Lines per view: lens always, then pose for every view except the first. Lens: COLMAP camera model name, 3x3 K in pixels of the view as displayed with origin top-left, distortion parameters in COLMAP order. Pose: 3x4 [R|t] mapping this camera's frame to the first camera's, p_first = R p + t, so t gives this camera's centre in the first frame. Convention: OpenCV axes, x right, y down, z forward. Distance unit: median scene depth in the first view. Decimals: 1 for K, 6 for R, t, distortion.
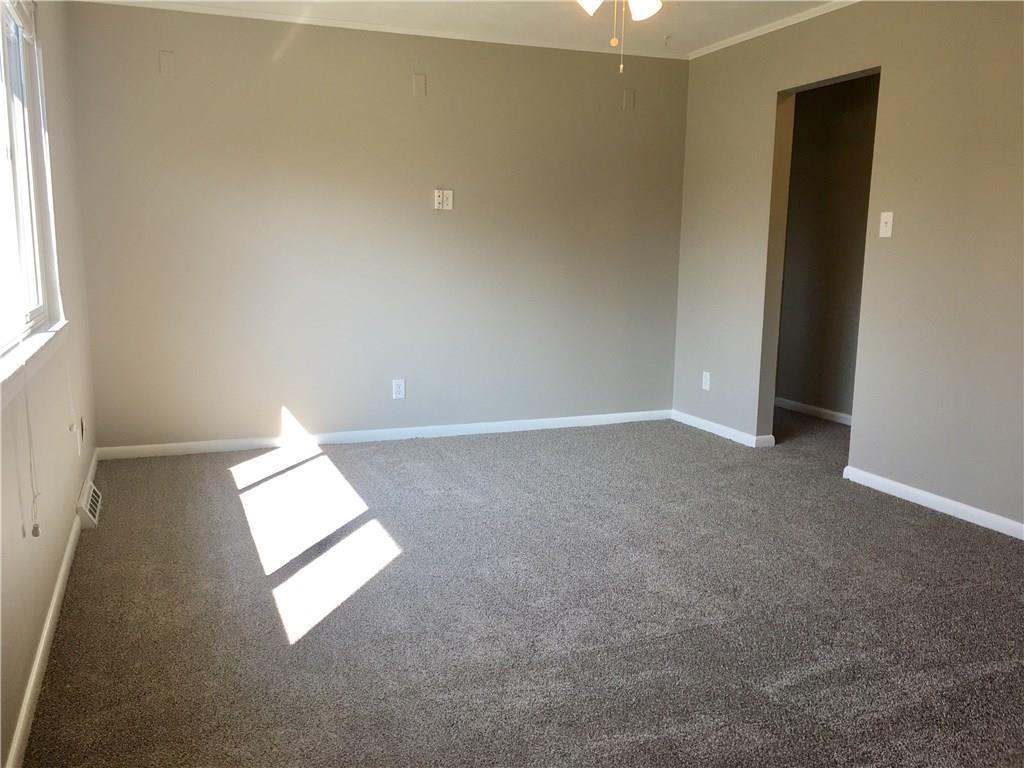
lens RADIAL K [[859.4, 0, 508.4], [0, 859.4, 382.5], [0, 0, 1]] dist [0.075045, -0.095210]
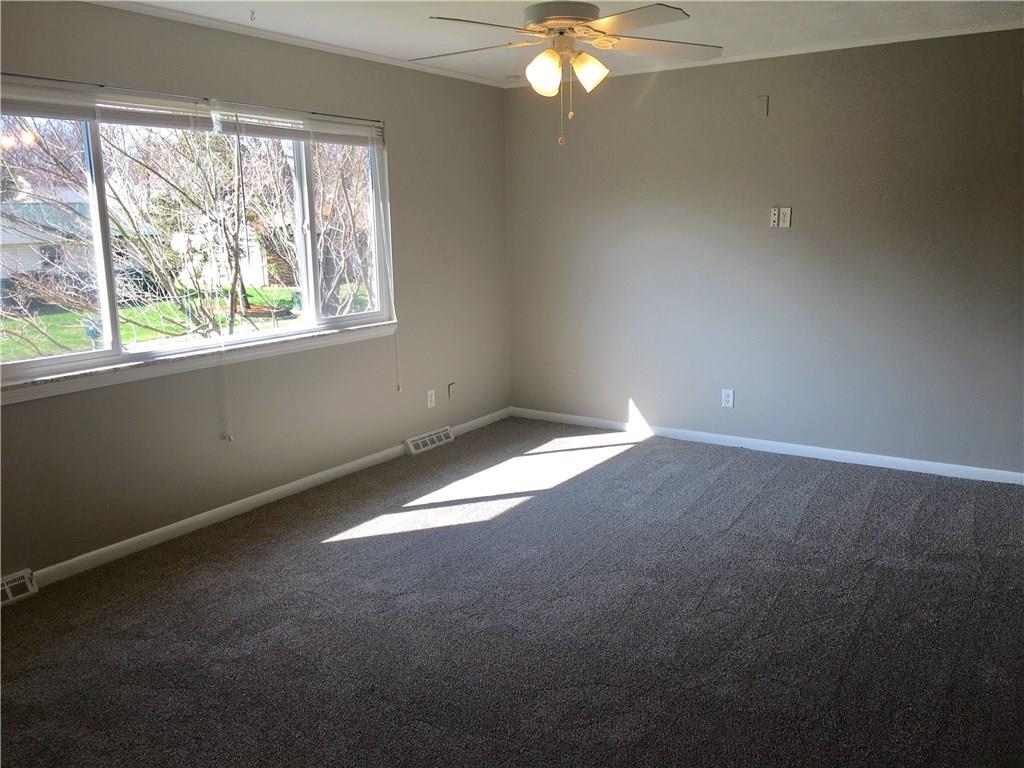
lens RADIAL K [[859.4, 0, 508.4], [0, 859.4, 382.5], [0, 0, 1]] dist [0.075045, -0.095210]
pose [[0.583706, 0.136062, -0.800483, 0.624752], [-0.106135, 0.990187, 0.090914, -0.088799], [0.804998, 0.031892, 0.592419, 0.175728]]
